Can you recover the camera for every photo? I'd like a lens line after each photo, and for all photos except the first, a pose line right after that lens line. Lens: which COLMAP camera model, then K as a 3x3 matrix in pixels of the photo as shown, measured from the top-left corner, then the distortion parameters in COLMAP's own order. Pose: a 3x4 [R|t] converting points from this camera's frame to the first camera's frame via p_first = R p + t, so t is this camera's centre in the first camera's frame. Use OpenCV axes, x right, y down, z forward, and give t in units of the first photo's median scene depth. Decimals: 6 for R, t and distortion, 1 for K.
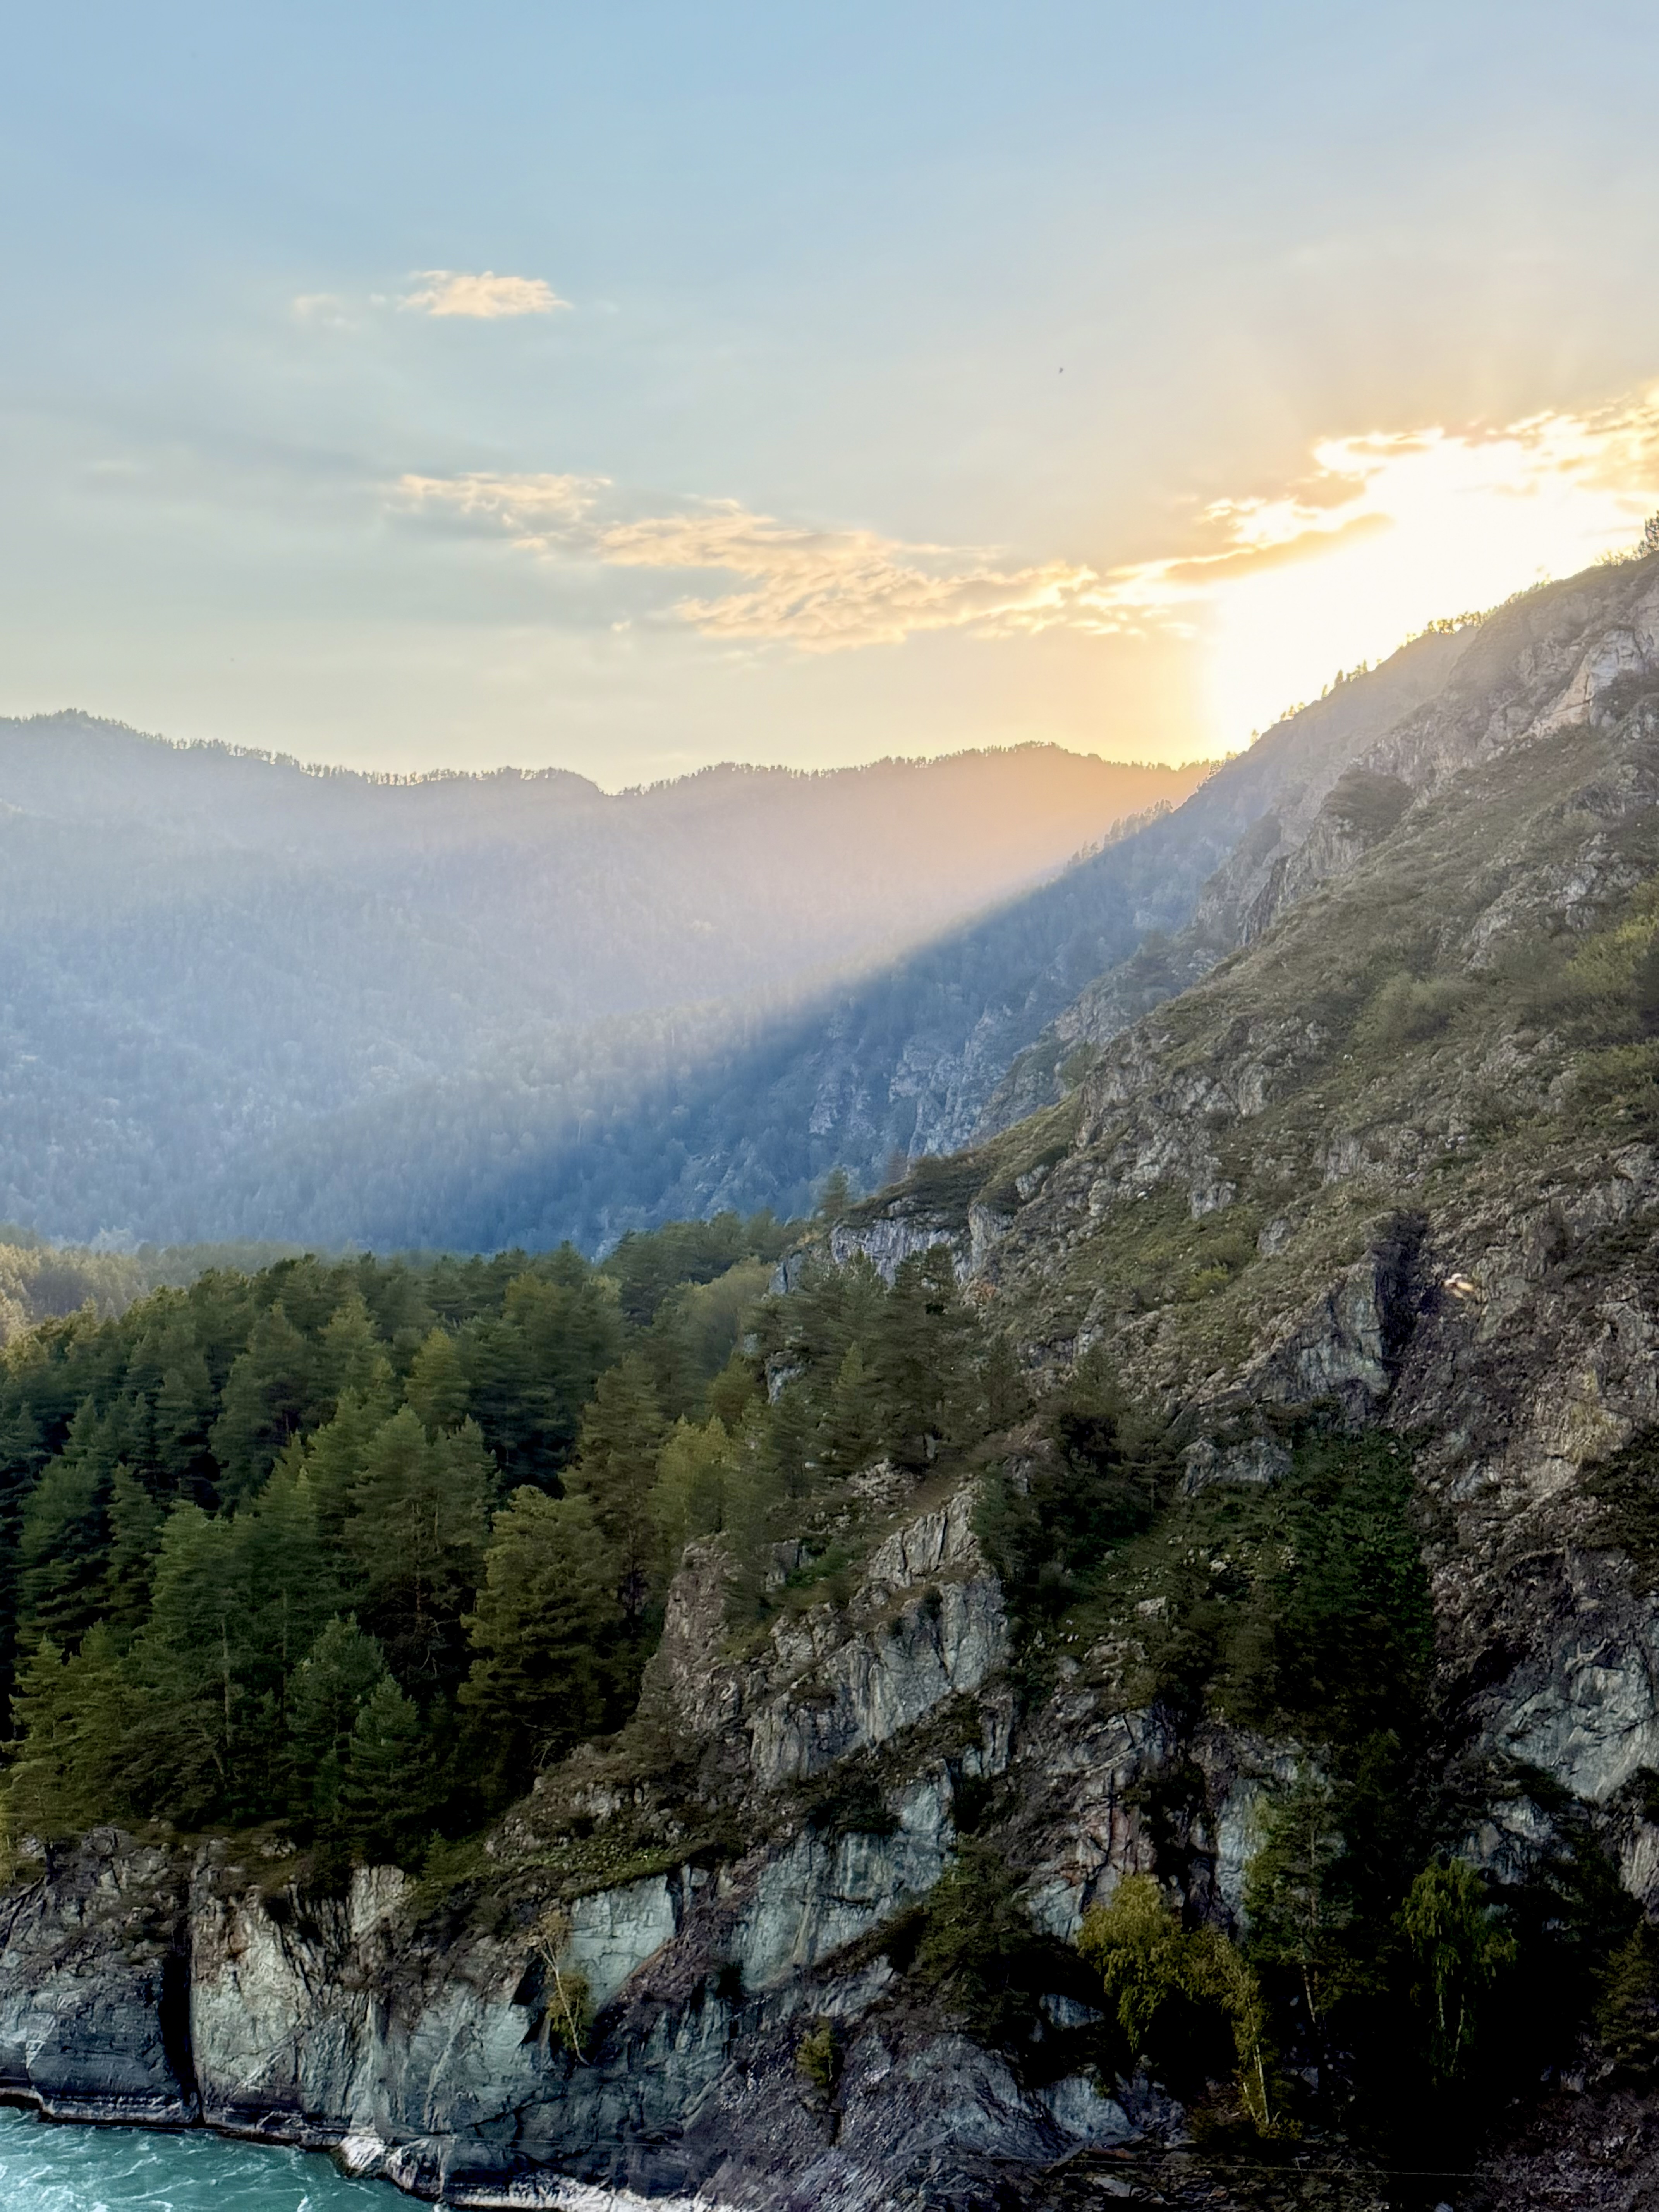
lens RADIAL K [[2820.3, 0, 798.1], [0, 2820.3, 1136.8], [0, 0, 1]] dist [0.116260, 0.000000]
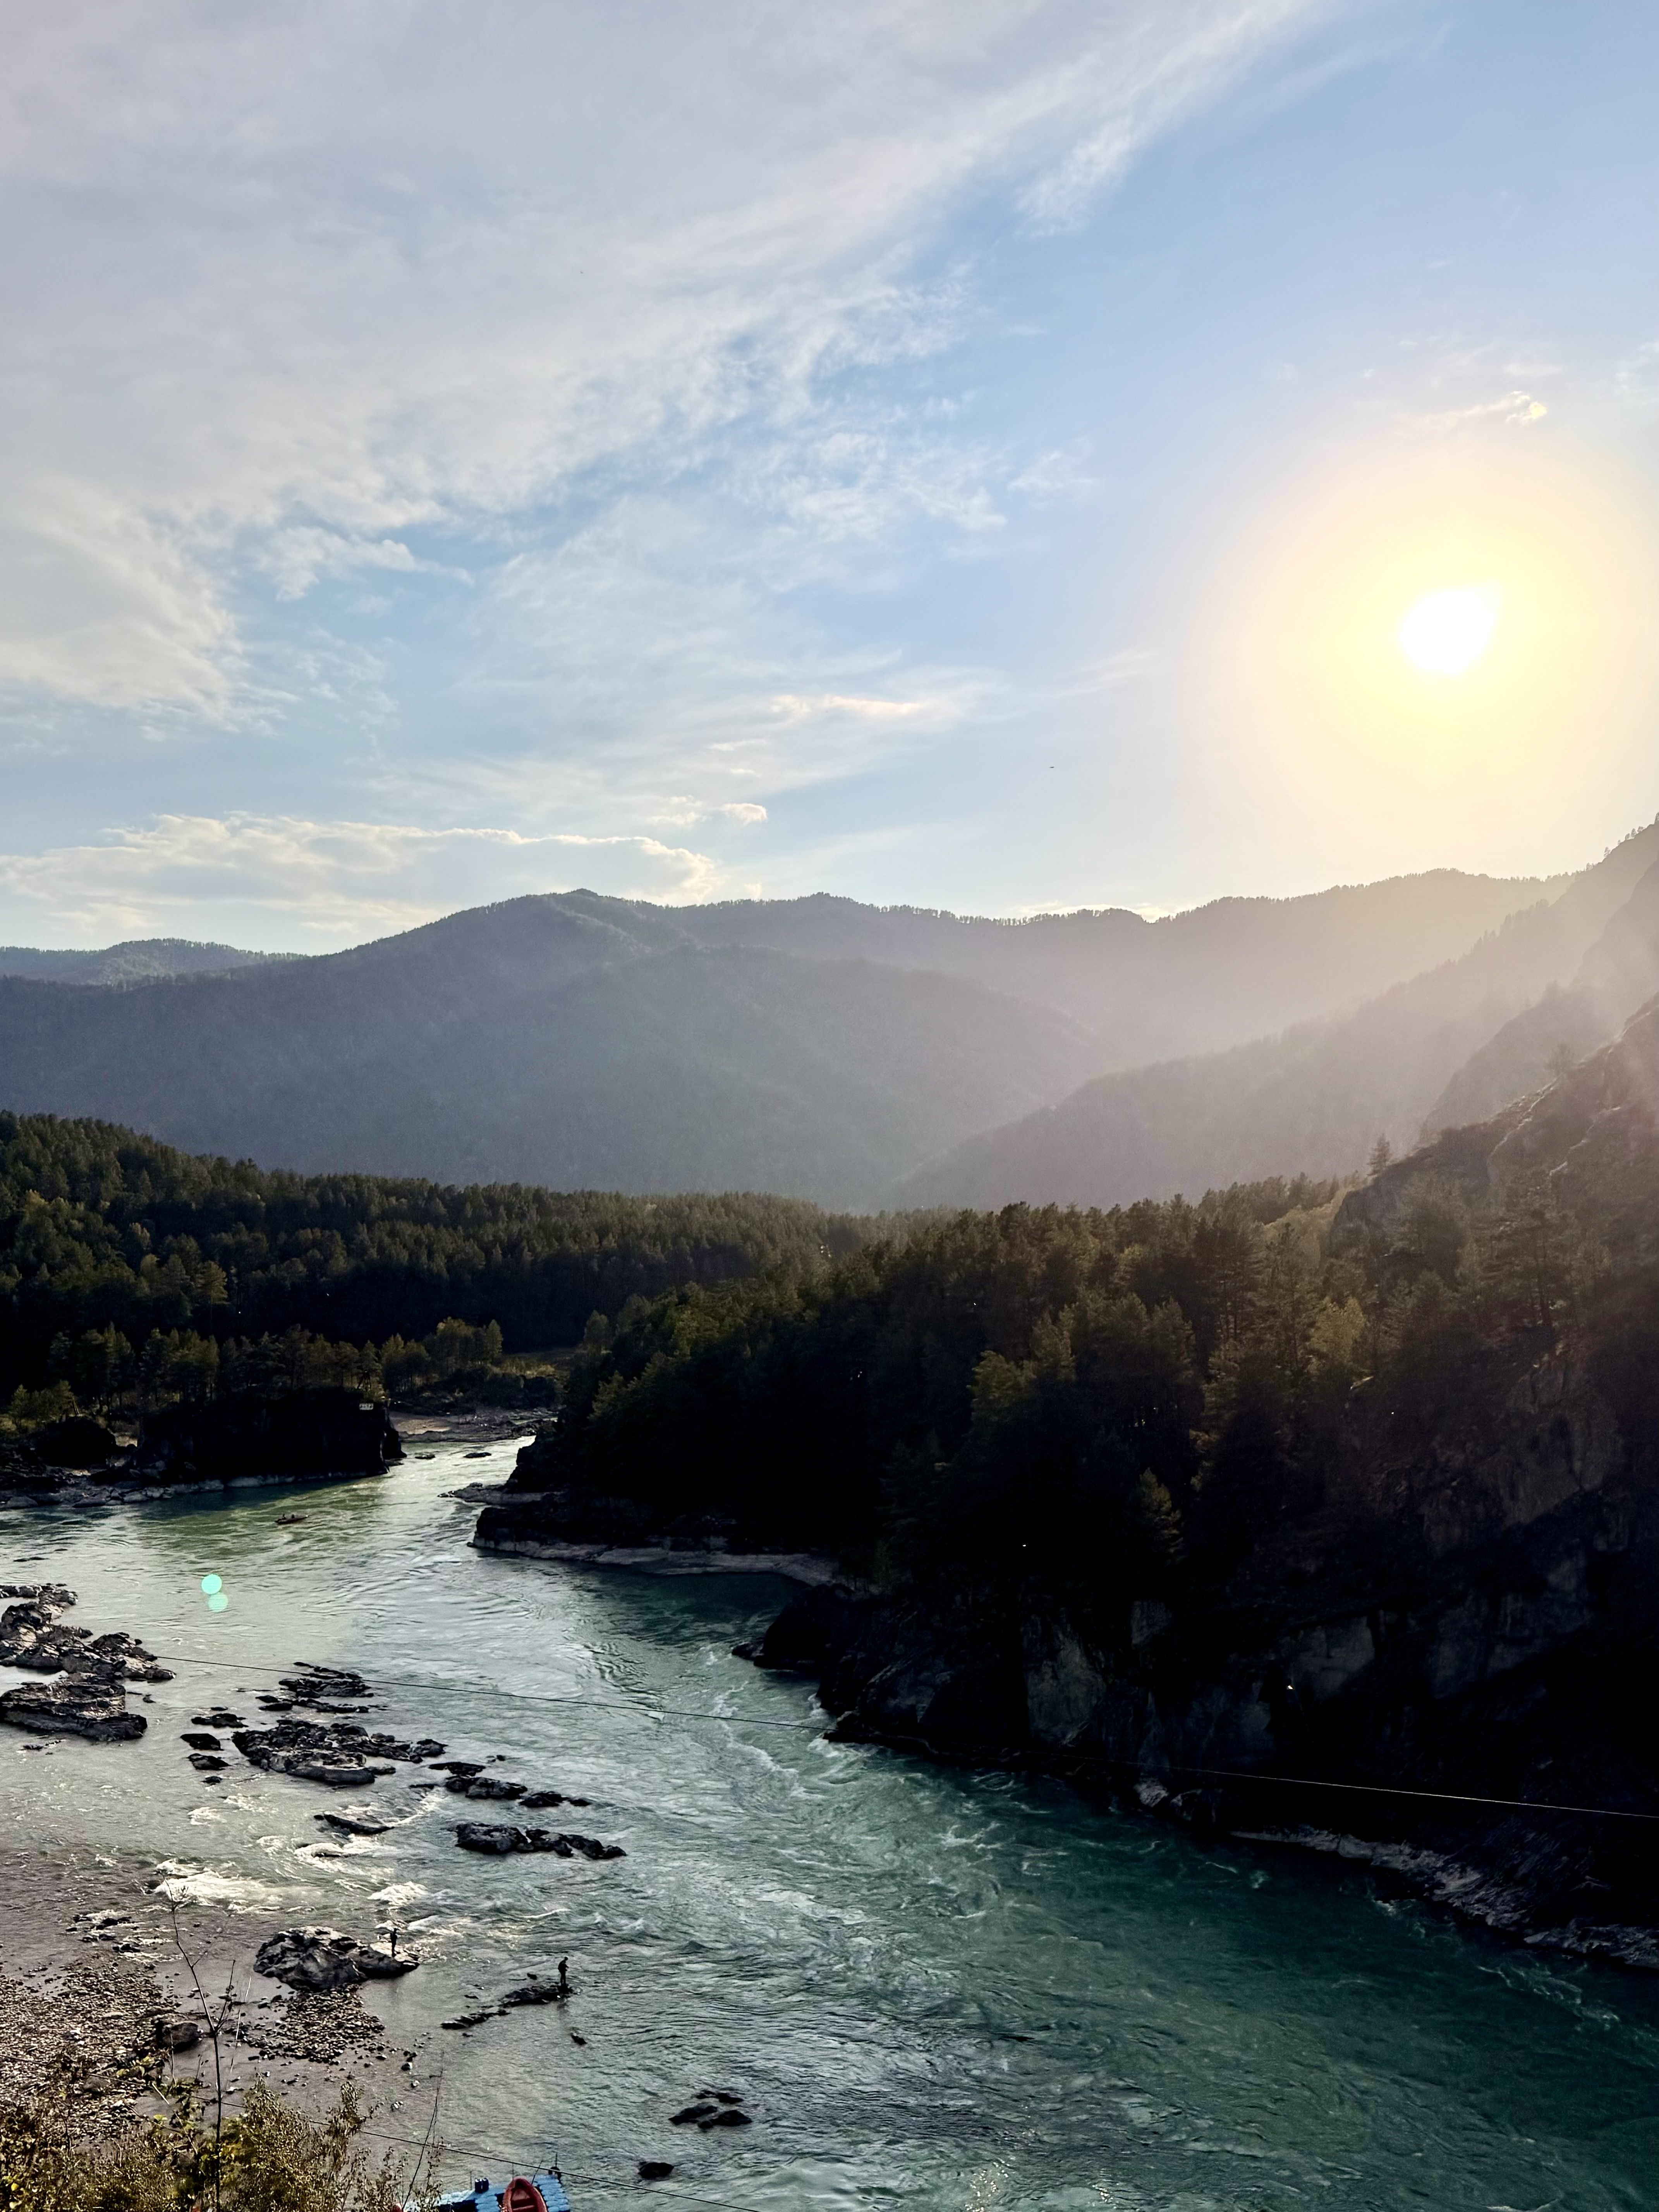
lens RADIAL K [[1768.6, 0, 838.6], [0, 1768.6, 1111.8], [0, 0, 1]] dist [0.131973, -0.191742]
pose [[0.969689, -0.034751, -0.241861, -0.076079], [0.030368, 0.999300, -0.021828, 0.021613], [0.242450, 0.013821, 0.970065, 0.067814]]
